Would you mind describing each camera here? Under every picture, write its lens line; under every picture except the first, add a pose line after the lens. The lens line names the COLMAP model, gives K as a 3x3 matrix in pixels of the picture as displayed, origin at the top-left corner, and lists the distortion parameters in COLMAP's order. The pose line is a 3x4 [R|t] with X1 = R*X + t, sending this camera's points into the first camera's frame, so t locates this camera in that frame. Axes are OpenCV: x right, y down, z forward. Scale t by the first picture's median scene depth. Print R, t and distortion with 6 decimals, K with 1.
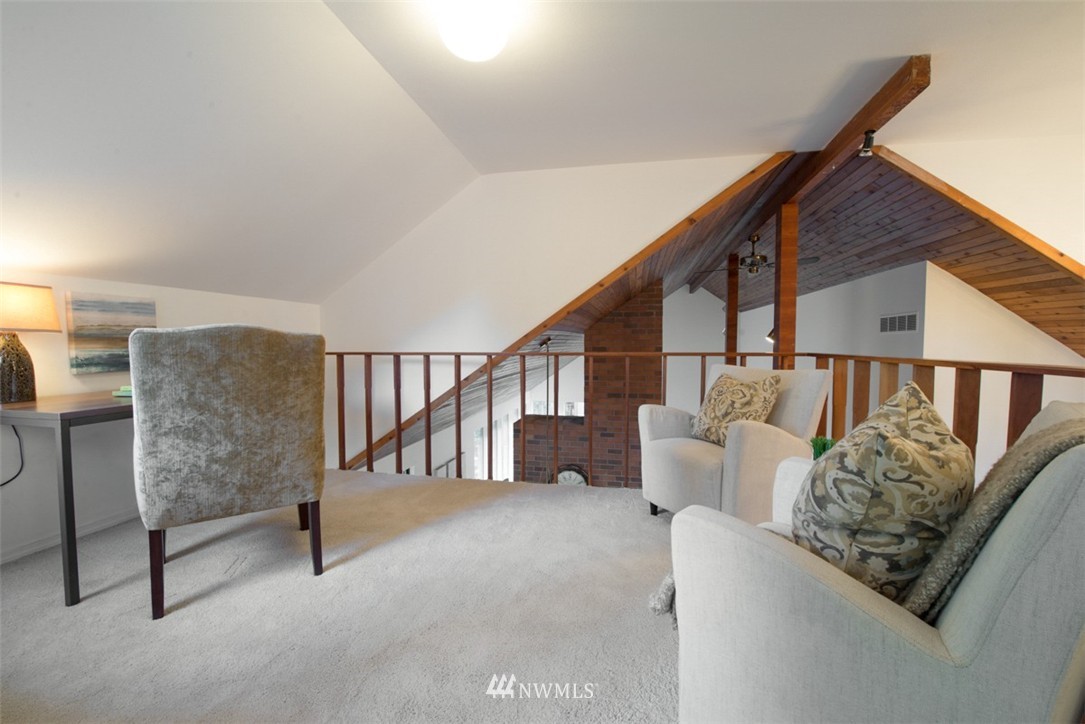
lens RADIAL K [[463.6, 0, 544.6], [0, 463.6, 362.5], [0, 0, 1]] dist [-0.002136, -0.000118]
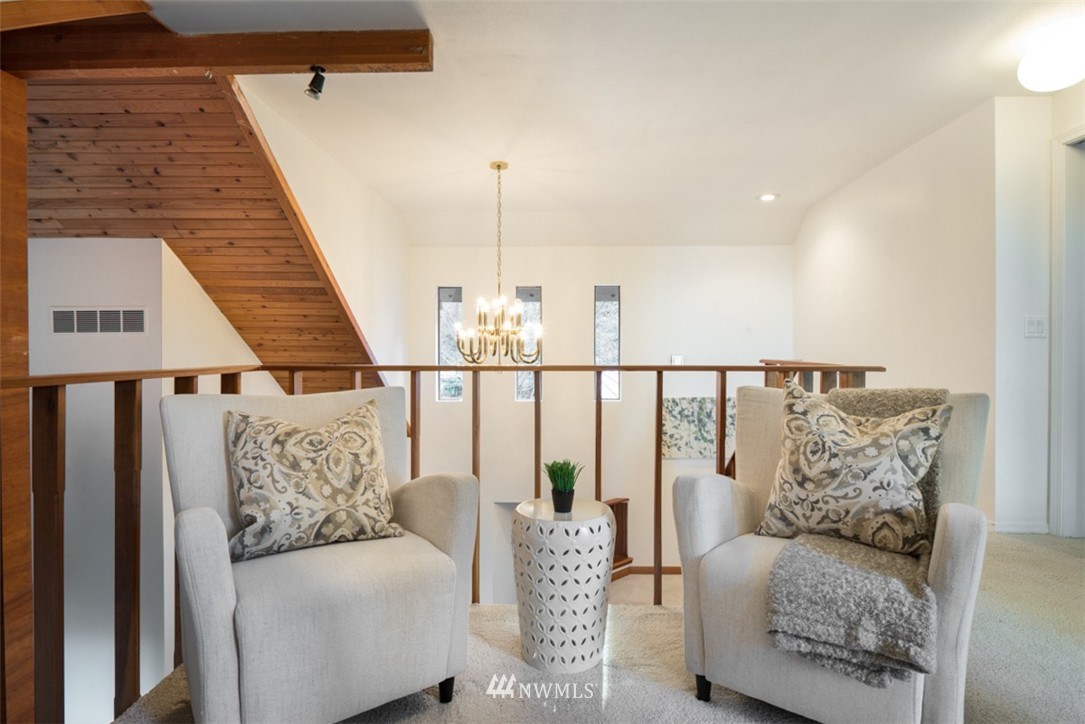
lens RADIAL K [[583.2, 0, 545.4], [0, 583.2, 360.5], [0, 0, 1]] dist [-0.008001, -0.000359]
pose [[-0.186163, -0.019035, 0.982334, -0.322970], [0.039776, 0.998847, 0.026892, -0.039570], [-0.981713, 0.044080, -0.185191, 0.883984]]
